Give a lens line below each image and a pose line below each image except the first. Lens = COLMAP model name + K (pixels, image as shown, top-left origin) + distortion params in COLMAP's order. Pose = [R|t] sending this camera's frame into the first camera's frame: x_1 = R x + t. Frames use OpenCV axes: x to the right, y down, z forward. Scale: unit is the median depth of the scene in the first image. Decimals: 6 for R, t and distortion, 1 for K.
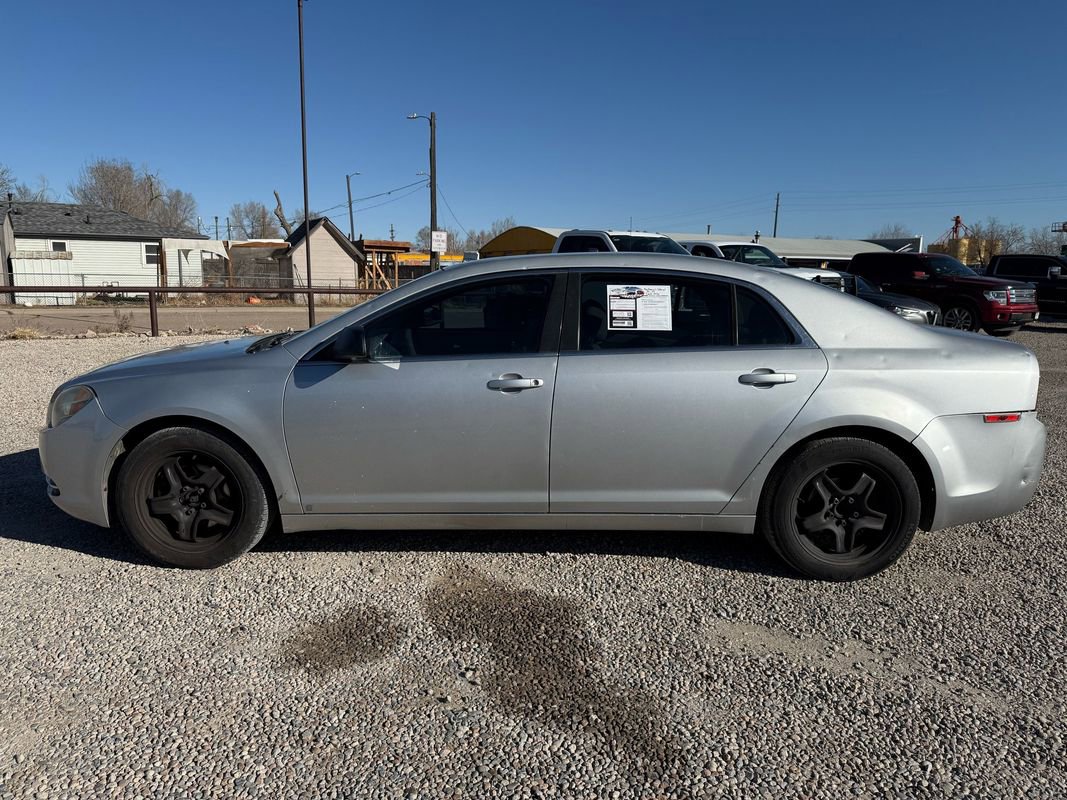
lens RADIAL K [[768.7, 0, 535.9], [0, 768.7, 403.4], [0, 0, 1]] dist [0.020230, -0.023991]
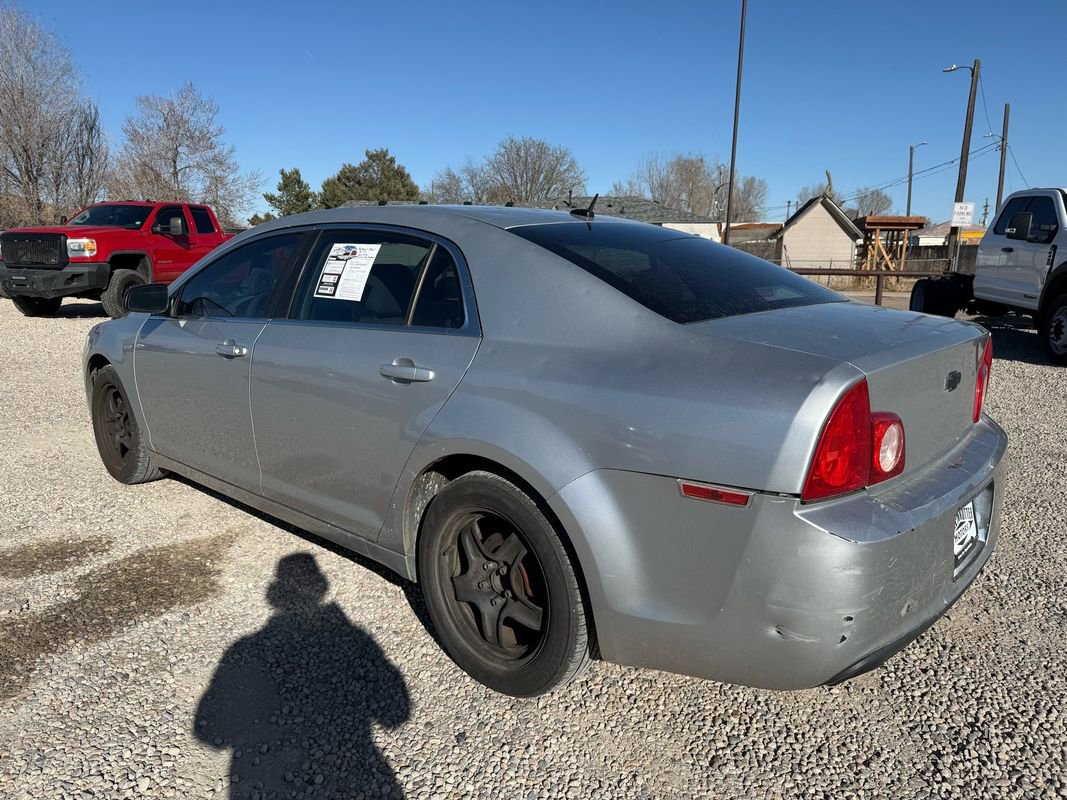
lens RADIAL K [[768.7, 0, 535.9], [0, 768.7, 403.4], [0, 0, 1]] dist [0.020230, -0.023991]
pose [[0.739967, 0.123472, -0.661214, 0.118166], [-0.110438, 0.991969, 0.061643, -0.008186], [0.663515, 0.027409, 0.747661, 0.074414]]
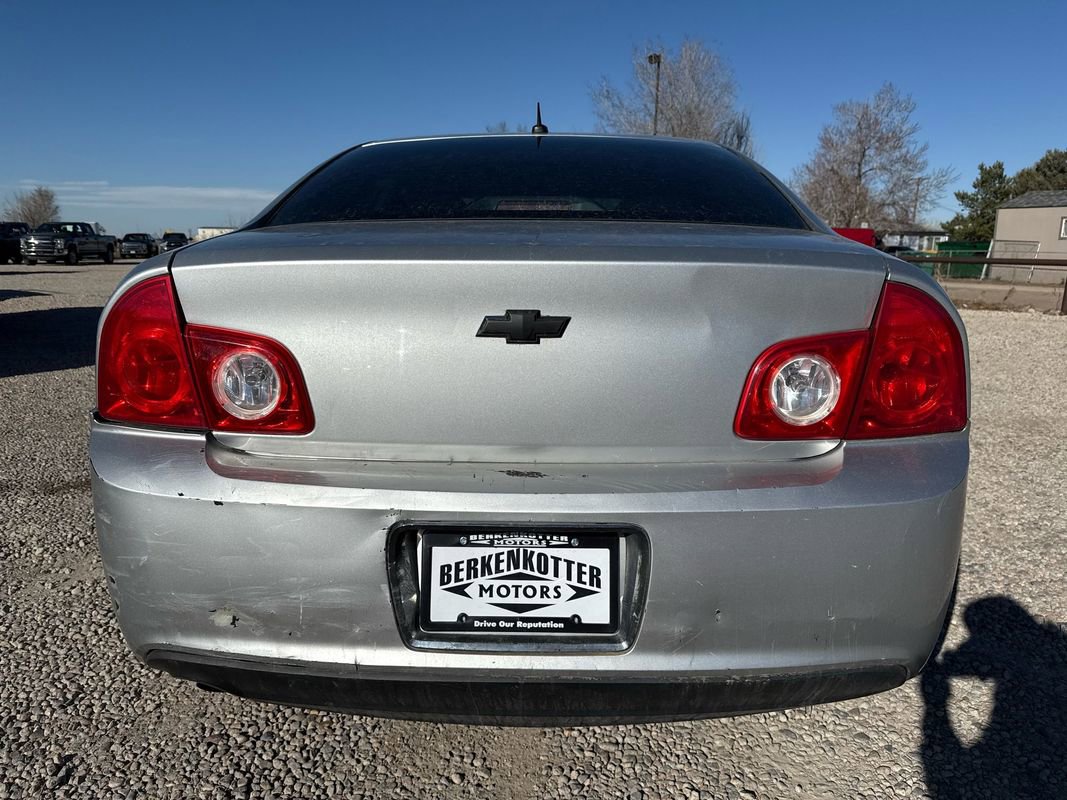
lens RADIAL K [[772.6, 0, 533.5], [0, 772.6, 400.0], [0, 0, 1]] dist [0.001203, -0.002913]
pose [[-0.033639, 0.176452, -0.983734, 0.145999], [-0.178701, 0.967368, 0.179627, -0.015140], [0.983328, 0.181837, -0.001009, 0.173725]]
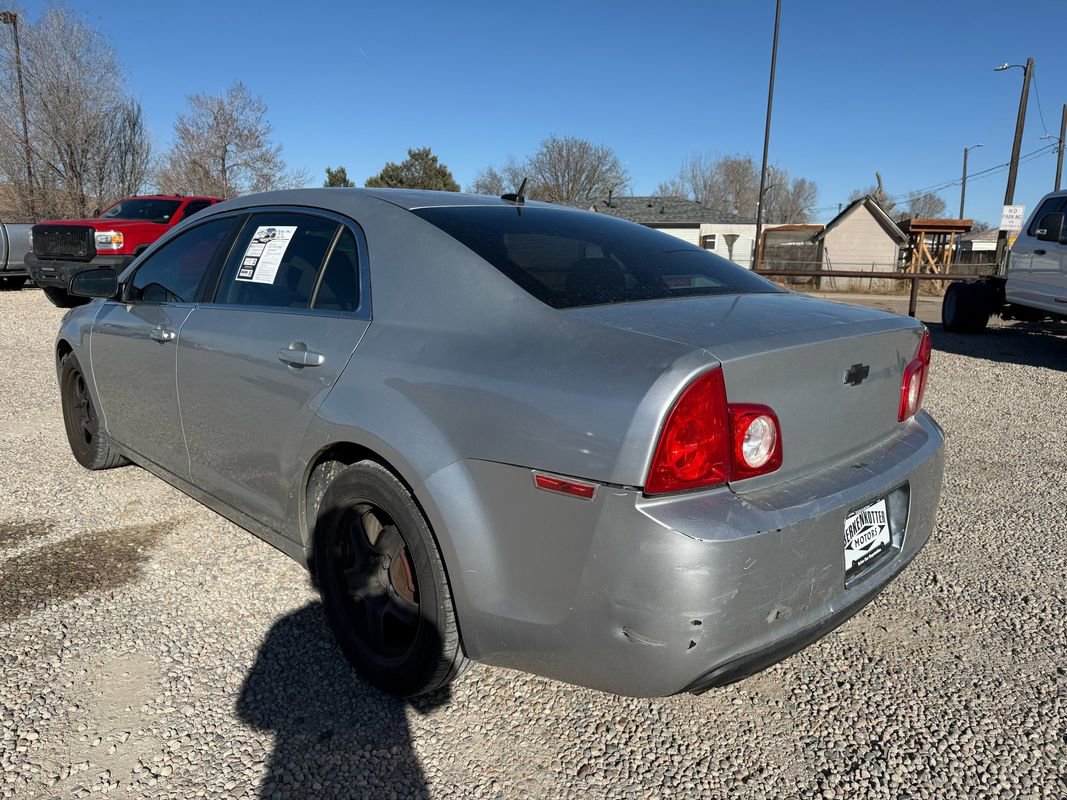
lens RADIAL K [[770.5, 0, 546.5], [0, 770.5, 404.8], [0, 0, 1]] dist [0.017872, -0.023365]
pose [[0.705336, 0.138166, -0.695278, 0.129188], [-0.127832, 0.989533, 0.066960, -0.008601], [0.697252, 0.041649, 0.715615, 0.089885]]
